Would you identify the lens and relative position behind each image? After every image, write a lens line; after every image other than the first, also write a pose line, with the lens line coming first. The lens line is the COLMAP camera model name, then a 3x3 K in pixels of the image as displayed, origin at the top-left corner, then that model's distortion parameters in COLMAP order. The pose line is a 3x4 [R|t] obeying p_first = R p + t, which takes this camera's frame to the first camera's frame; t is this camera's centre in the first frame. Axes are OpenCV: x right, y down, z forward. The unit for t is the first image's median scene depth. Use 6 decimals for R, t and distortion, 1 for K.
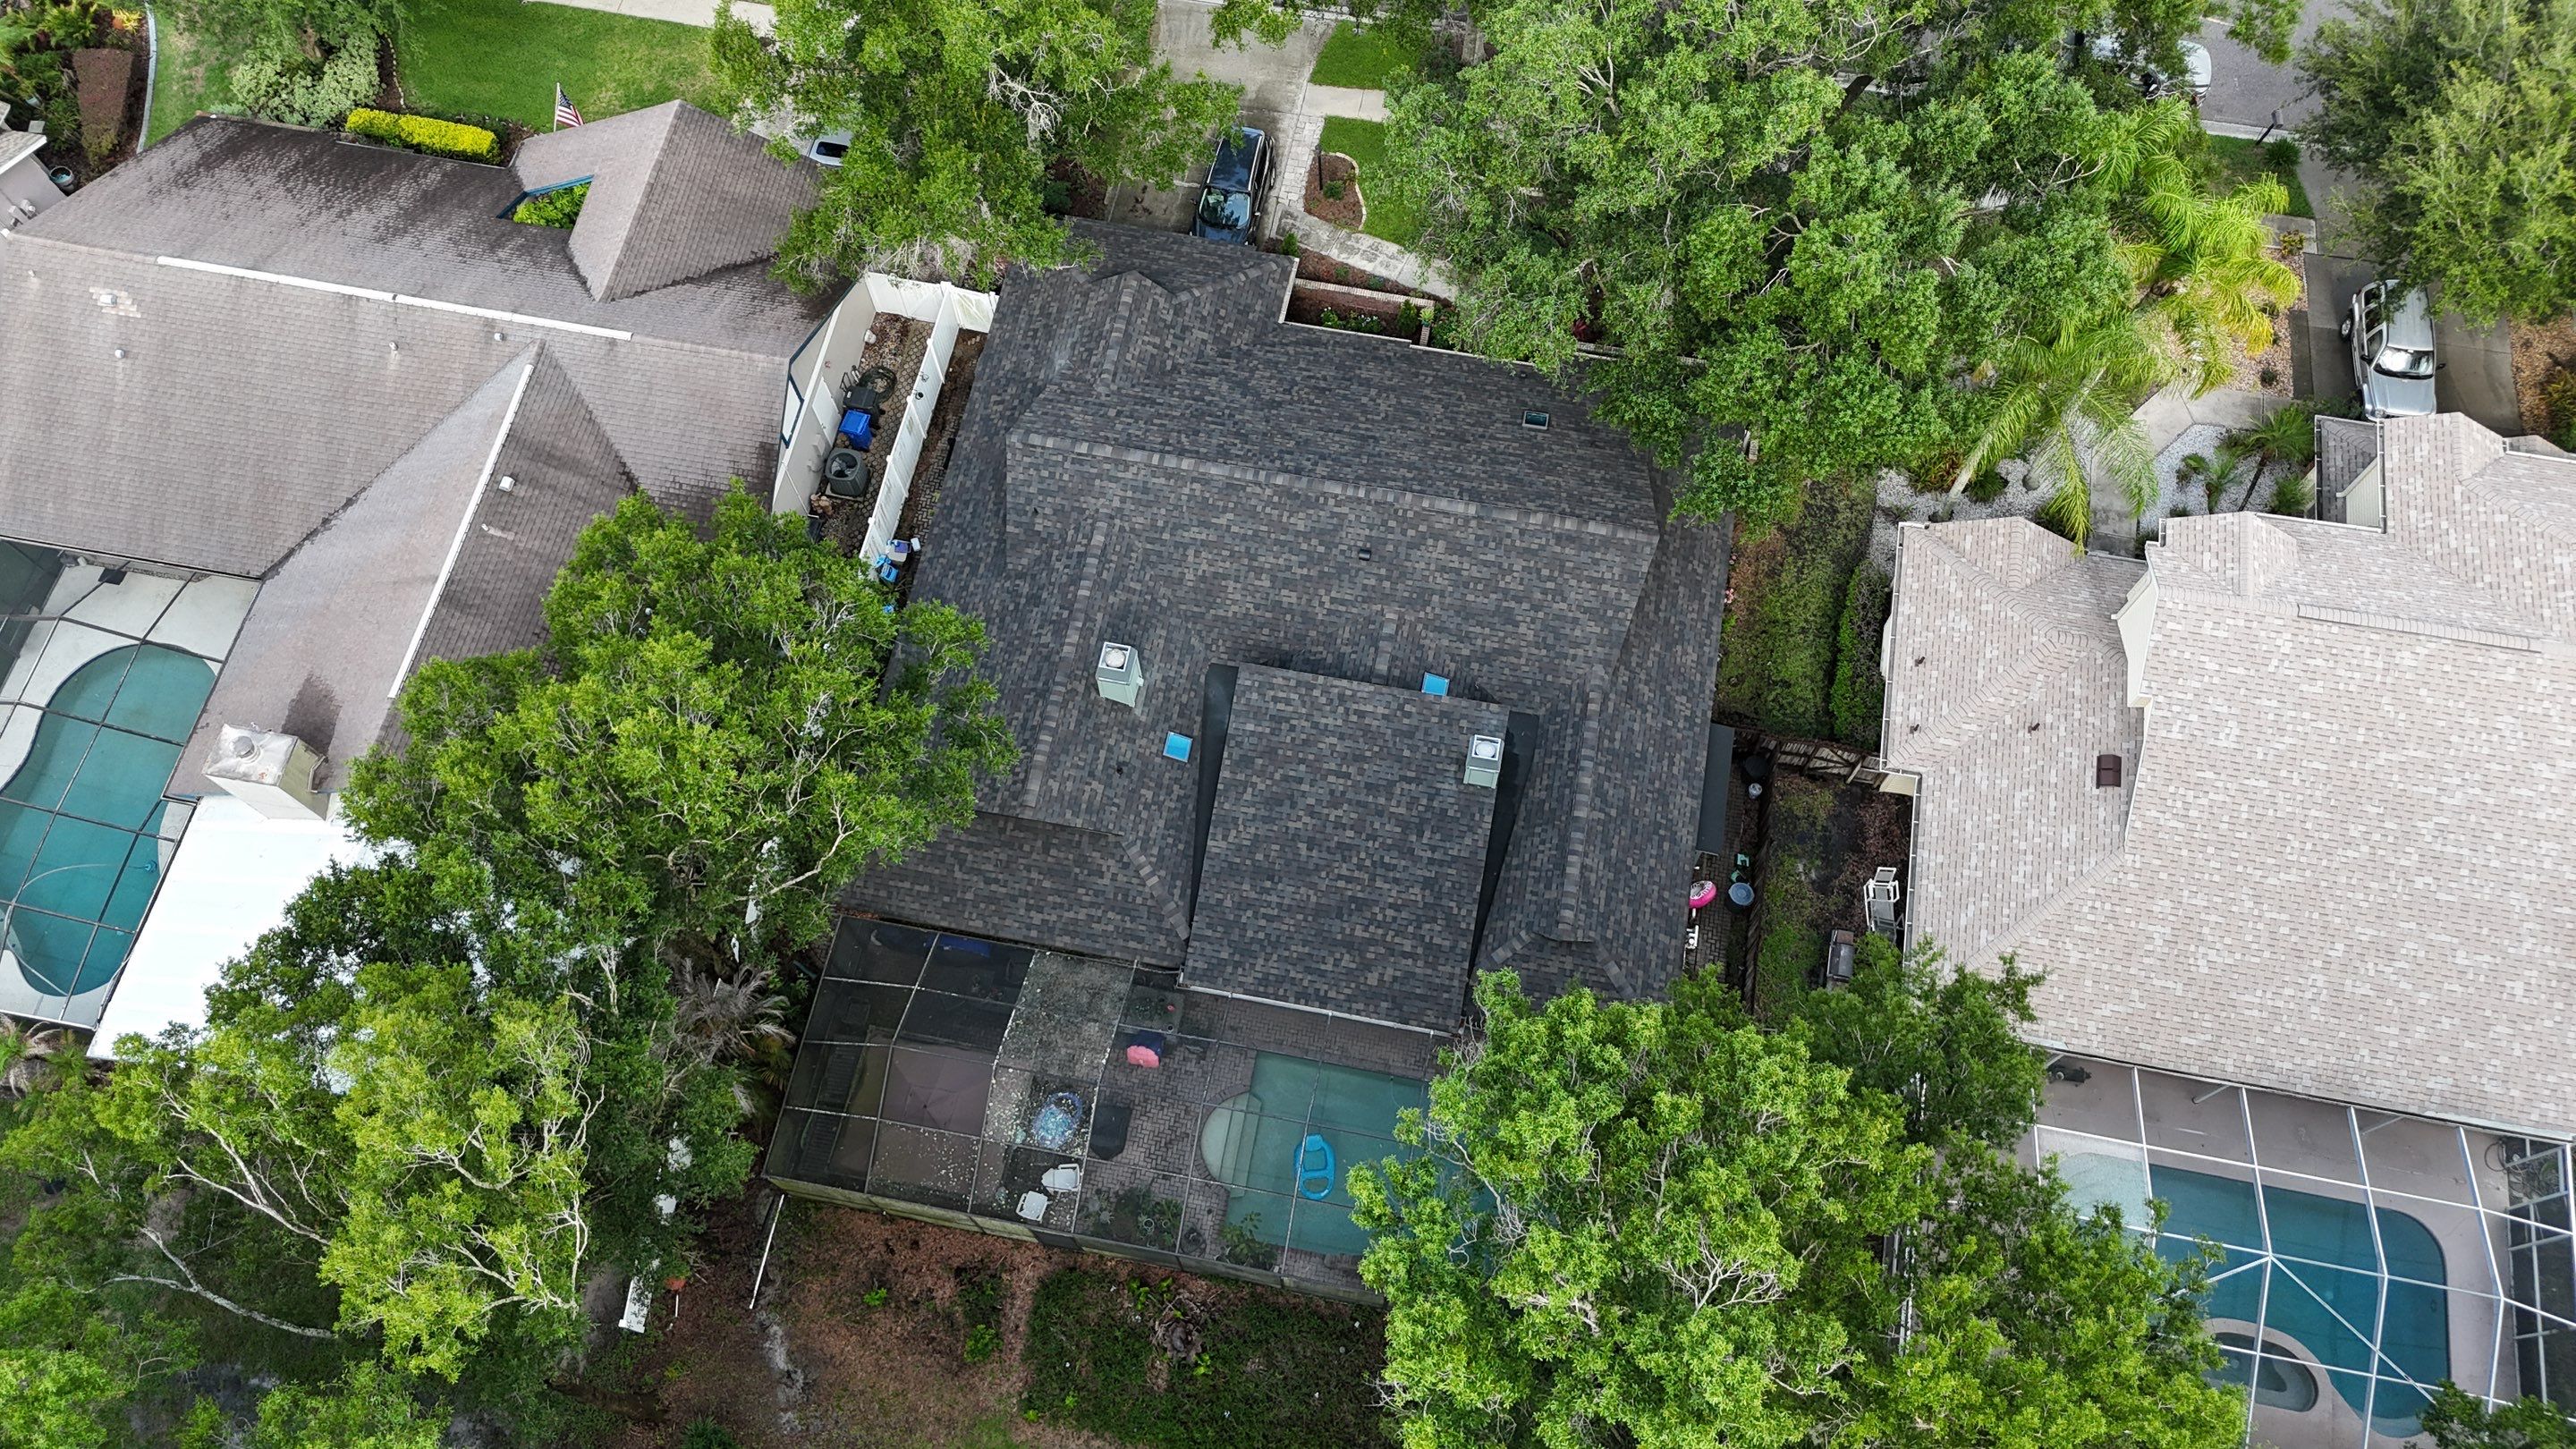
lens RADIAL K [[1939.1, 0, 1304.0], [0, 1939.1, 692.3], [0, 0, 1]] dist [0.088966, -0.098304]
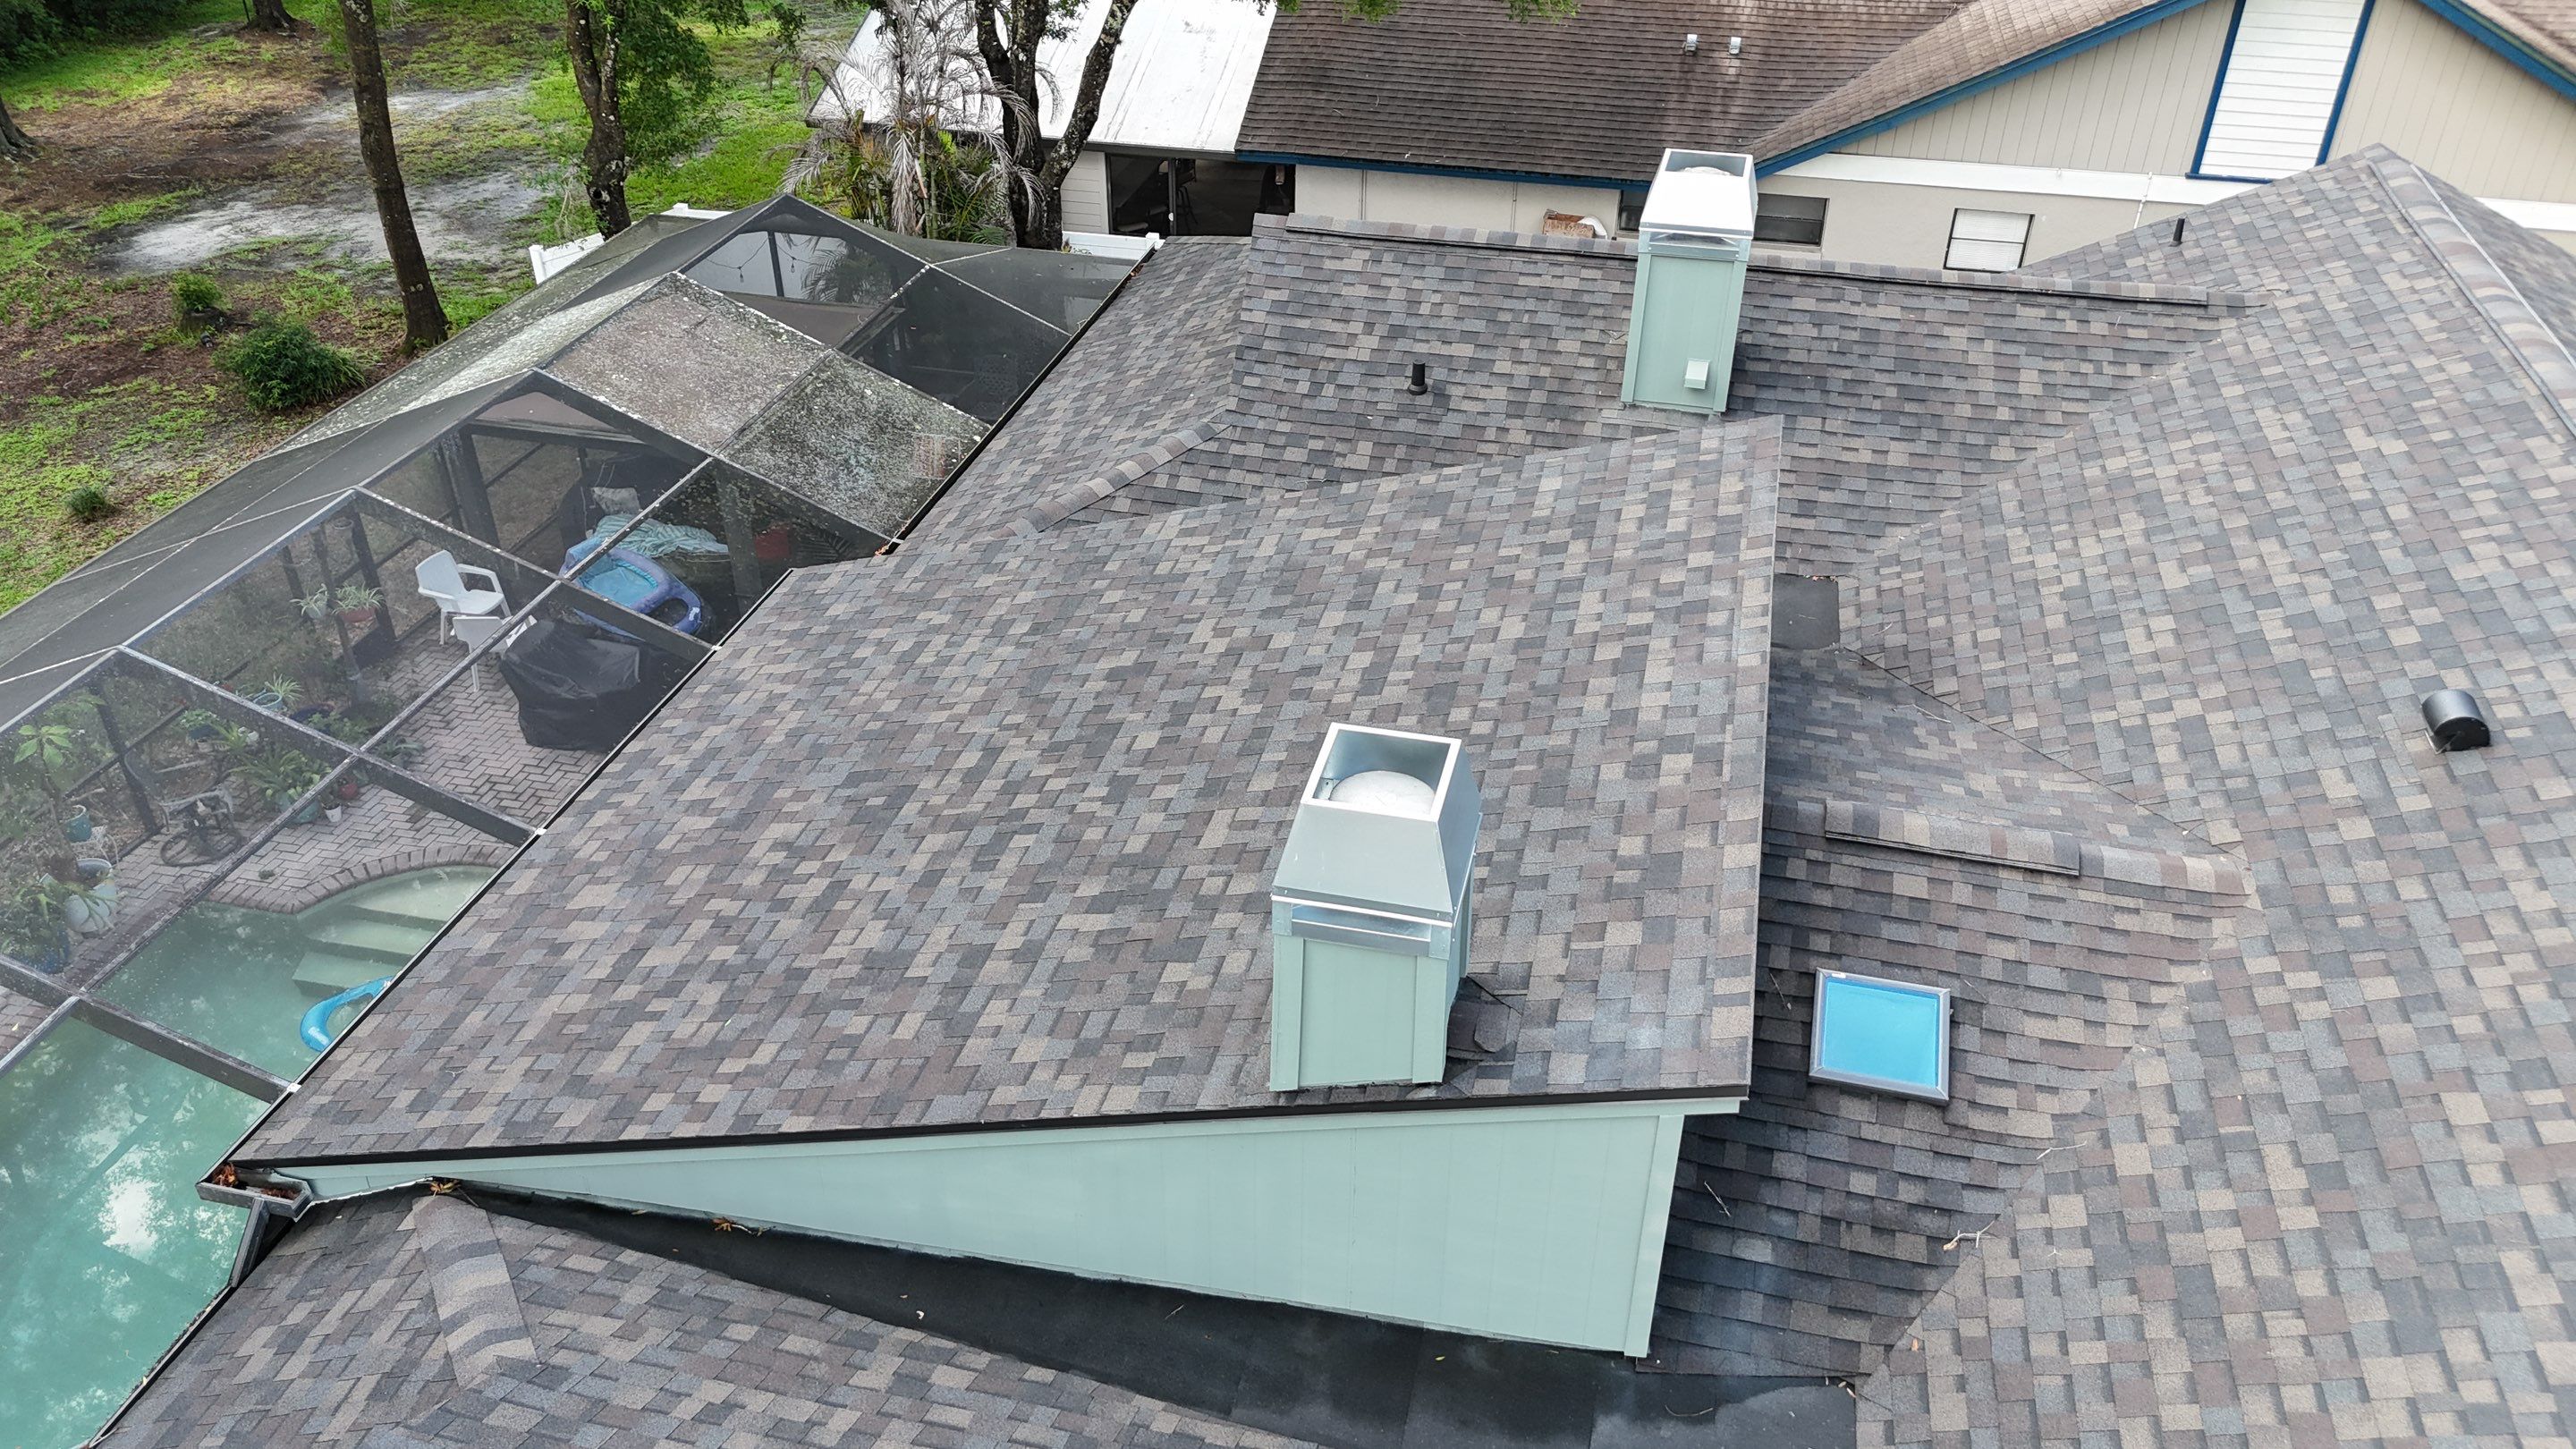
lens RADIAL K [[1905.6, 0, 1304.0], [0, 1905.6, 706.2], [0, 0, 1]] dist [0.077595, -0.075459]
pose [[-0.040671, 0.551653, -0.833081, 0.217081], [-0.918742, 0.307095, 0.248207, -0.007820], [0.392759, 0.775482, 0.494337, 0.850350]]
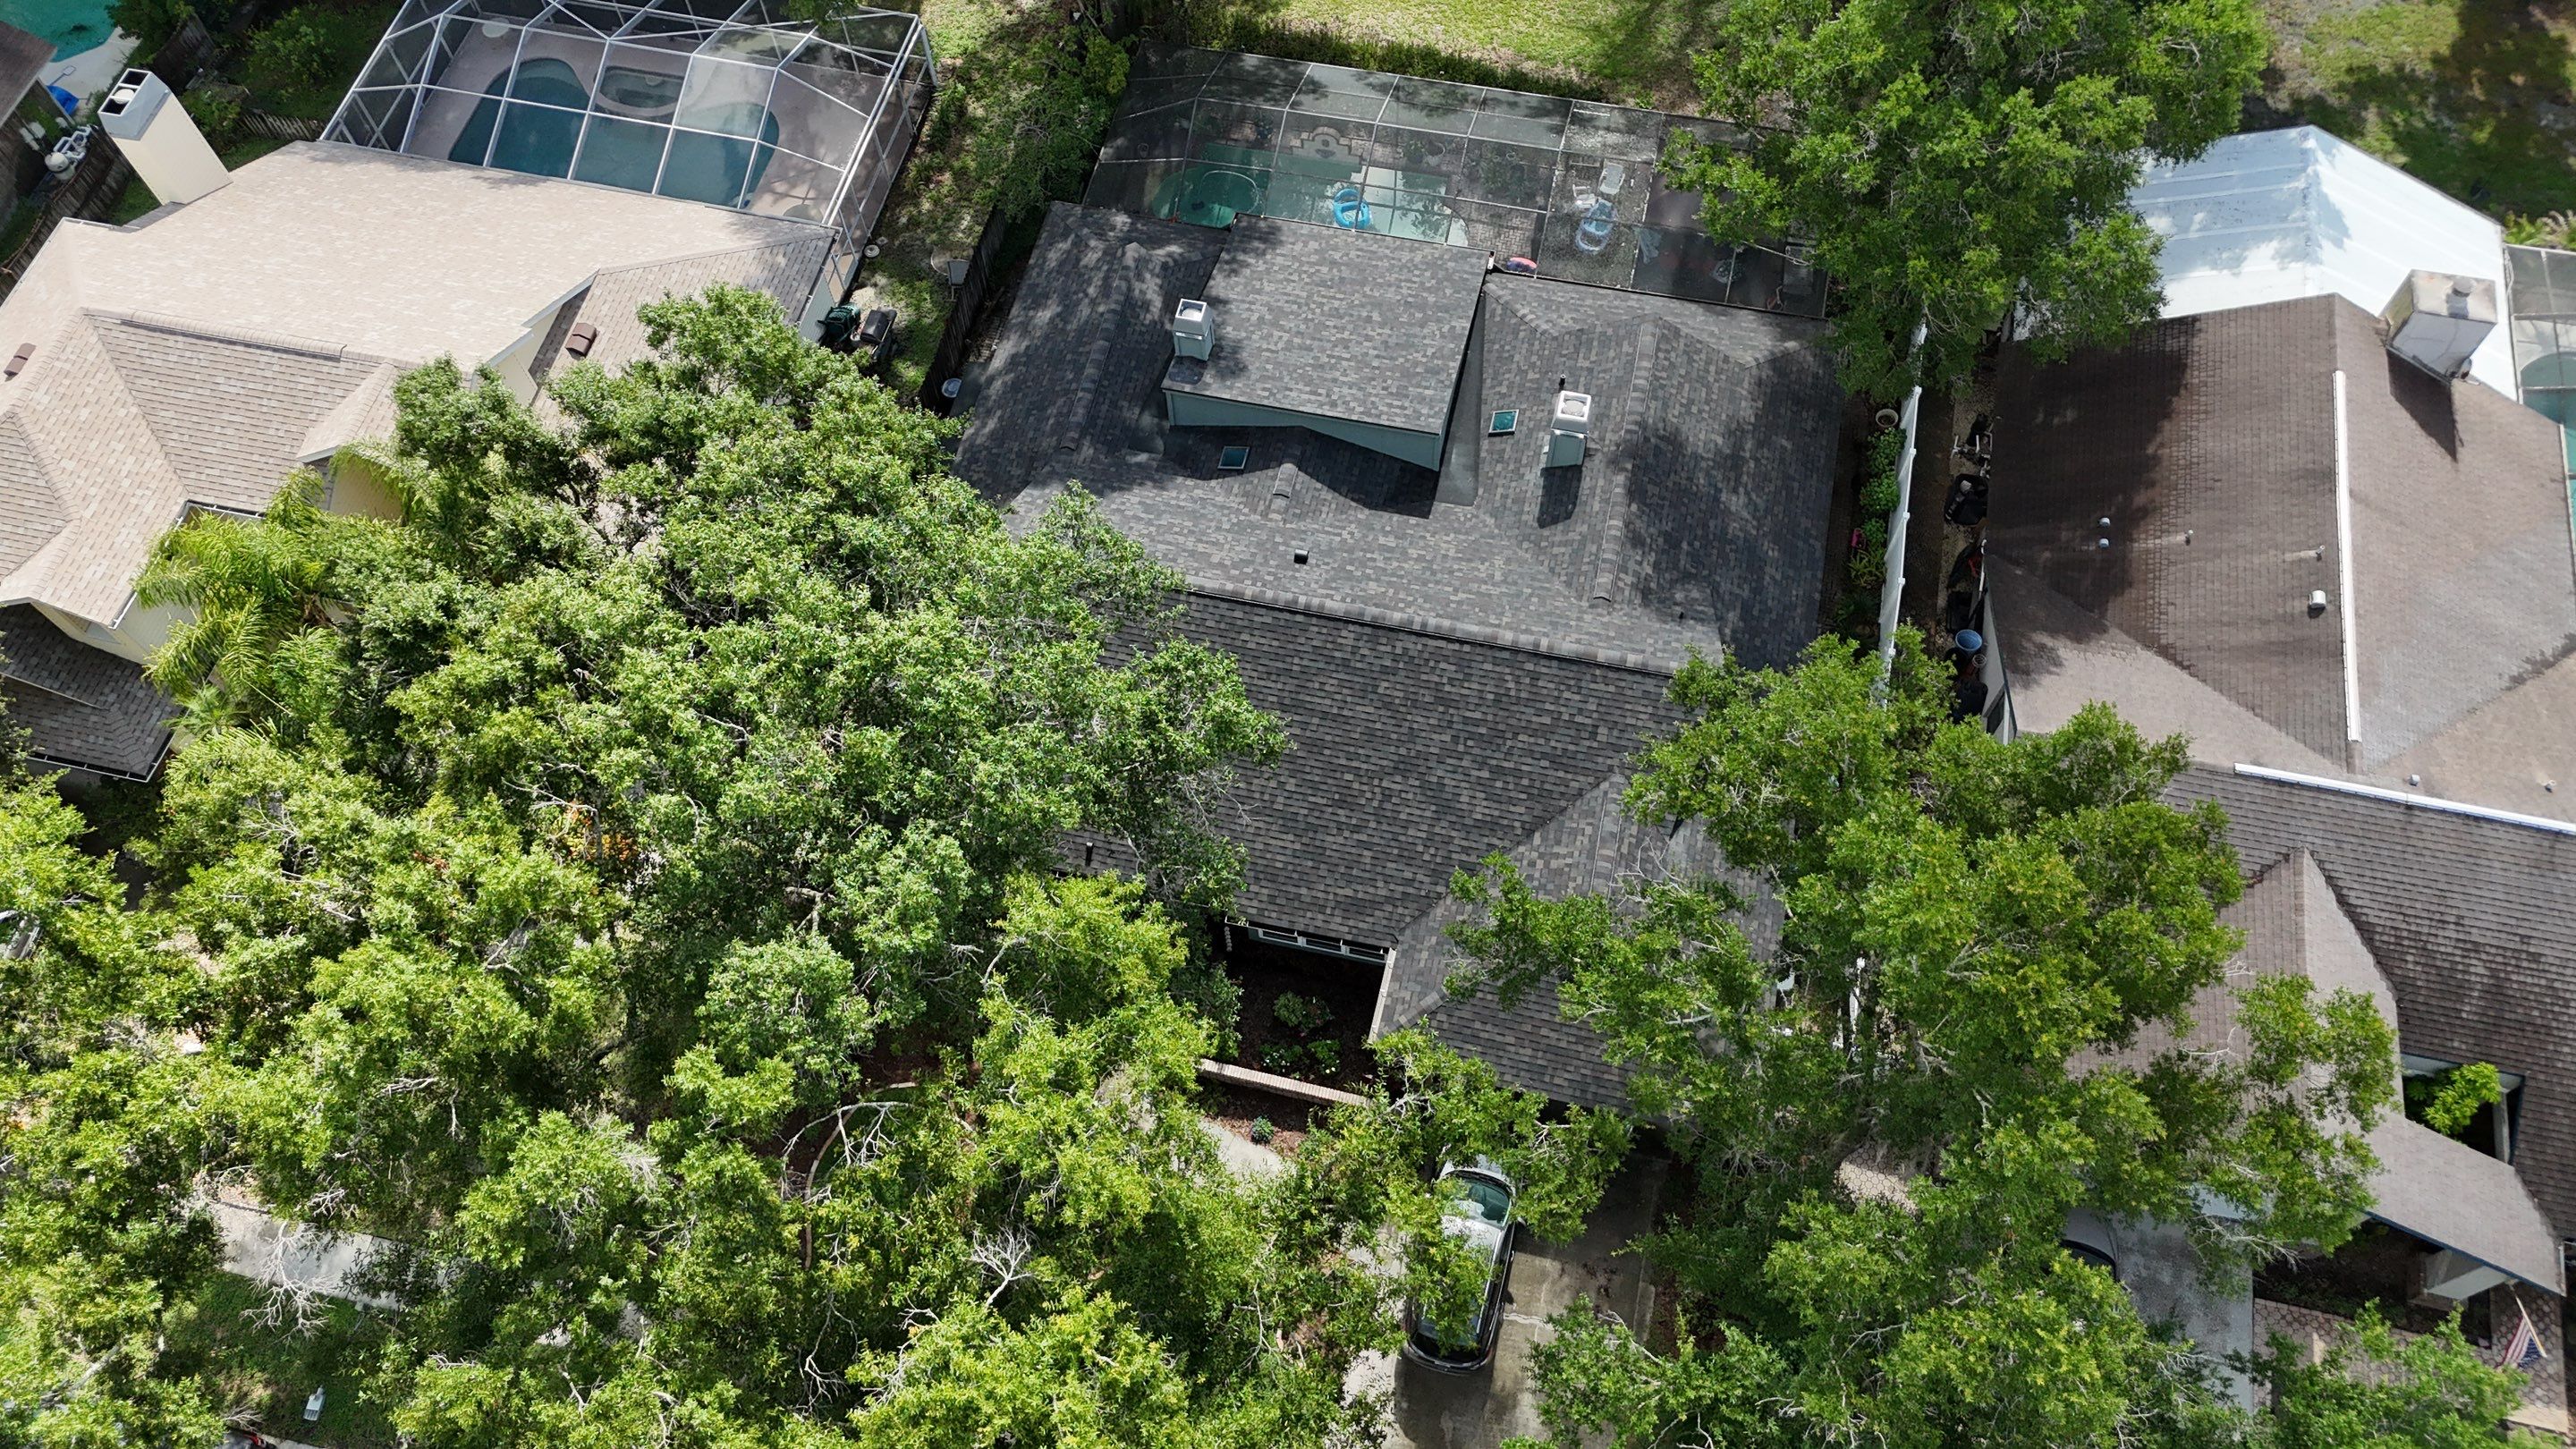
lens RADIAL K [[1905.6, 0, 1304.0], [0, 1905.6, 706.2], [0, 0, 1]] dist [0.077595, -0.075459]
pose [[-0.998863, -0.011292, 0.046320, -0.011219], [0.043558, -0.611138, 0.790325, -0.811134], [0.019384, 0.791443, 0.610935, 0.526388]]
